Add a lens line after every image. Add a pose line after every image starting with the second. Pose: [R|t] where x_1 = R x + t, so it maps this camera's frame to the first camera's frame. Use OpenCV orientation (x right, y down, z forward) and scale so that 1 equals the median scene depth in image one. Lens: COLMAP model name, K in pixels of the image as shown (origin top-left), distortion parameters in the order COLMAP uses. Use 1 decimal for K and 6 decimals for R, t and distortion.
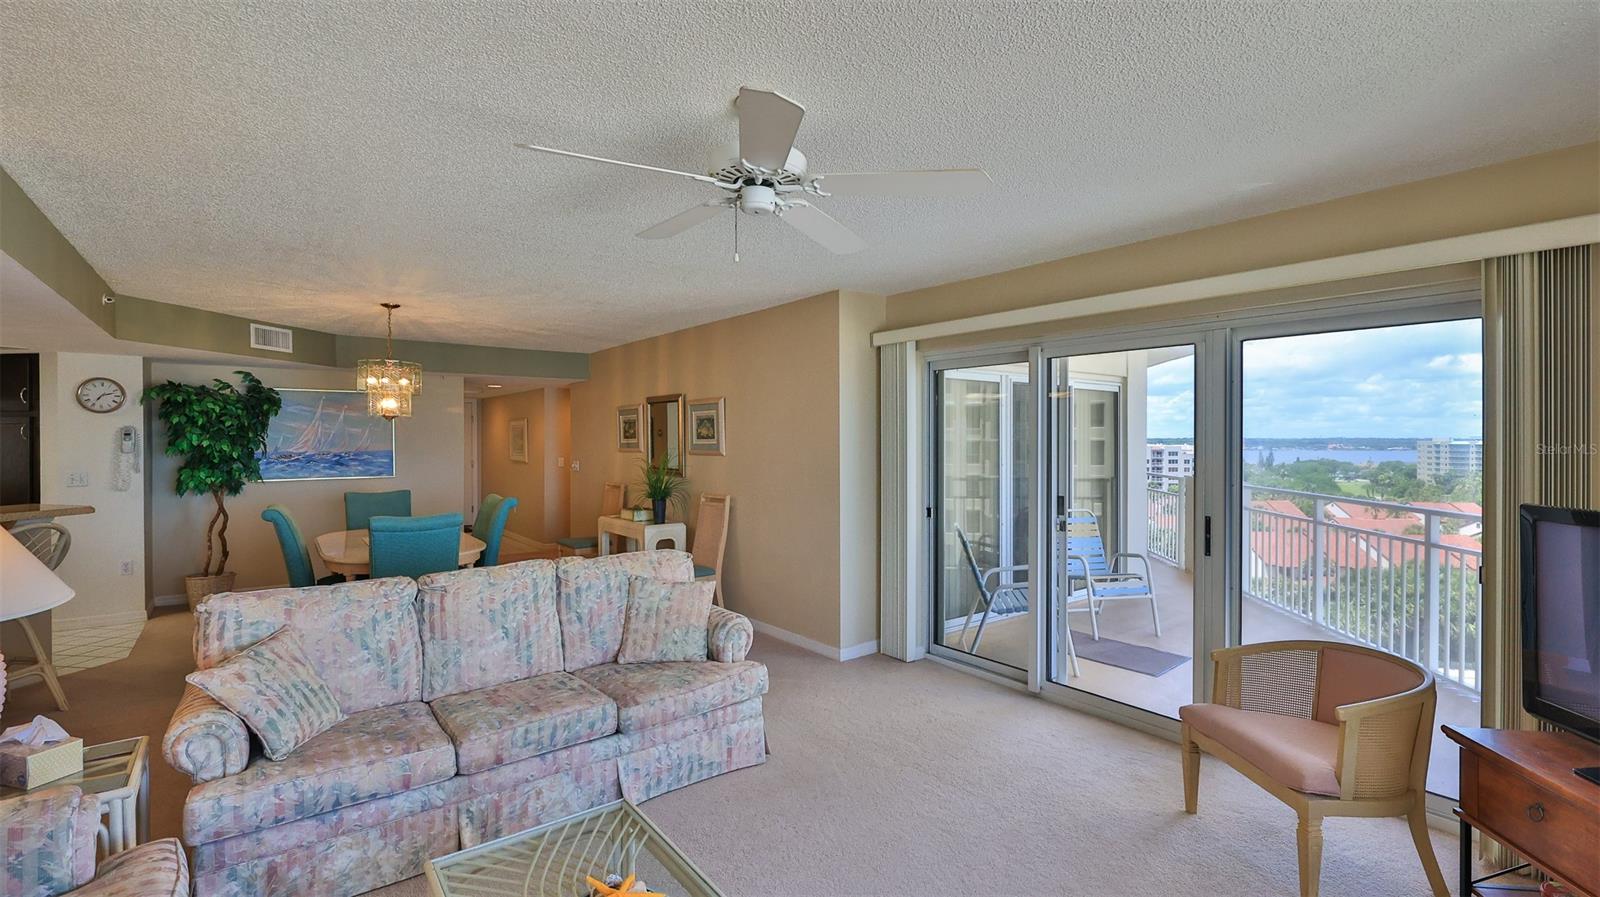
lens RADIAL K [[710.8, 0, 800.0], [0, 710.8, 448.5], [0, 0, 1]] dist [-0.000325, -0.000353]
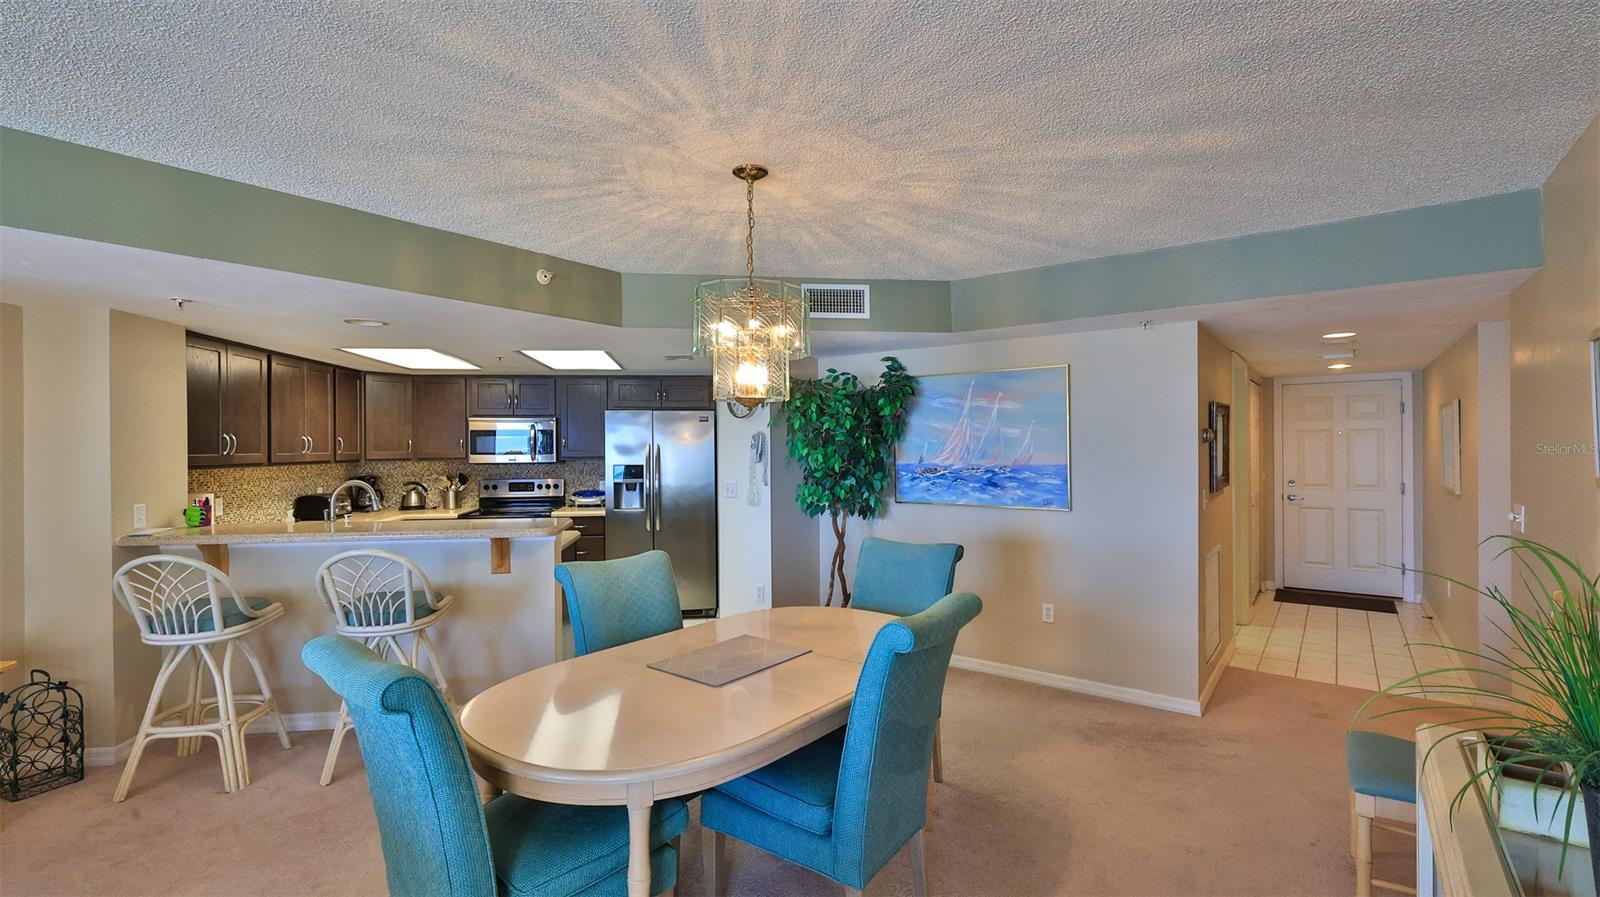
lens RADIAL K [[710.8, 0, 800.0], [0, 710.8, 448.5], [0, 0, 1]] dist [-0.000325, -0.000353]
pose [[0.253748, 0.002992, -0.967266, -0.153090], [-0.007456, 0.999972, 0.001138, -0.022397], [0.967242, 0.006923, 0.253763, 1.456791]]
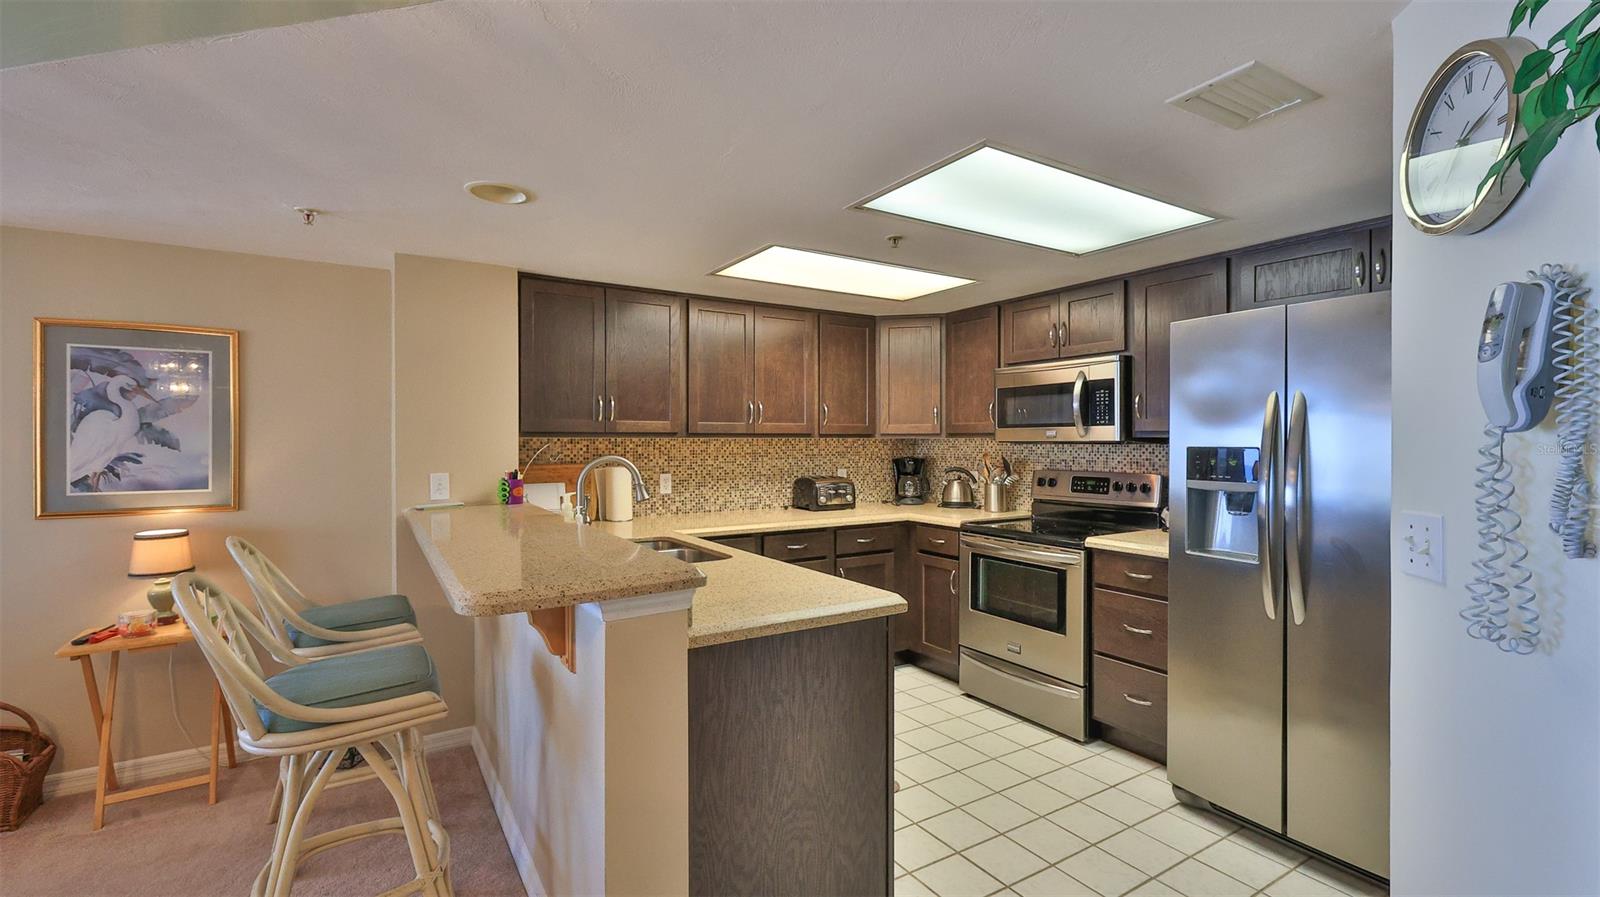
lens RADIAL K [[710.8, 0, 800.0], [0, 710.8, 448.5], [0, 0, 1]] dist [-0.000325, -0.000353]
pose [[-0.769076, 0.007856, -0.639109, -1.230117], [-0.008232, 0.999720, 0.022196, 0.014796], [0.639104, 0.022332, -0.768796, 1.795617]]
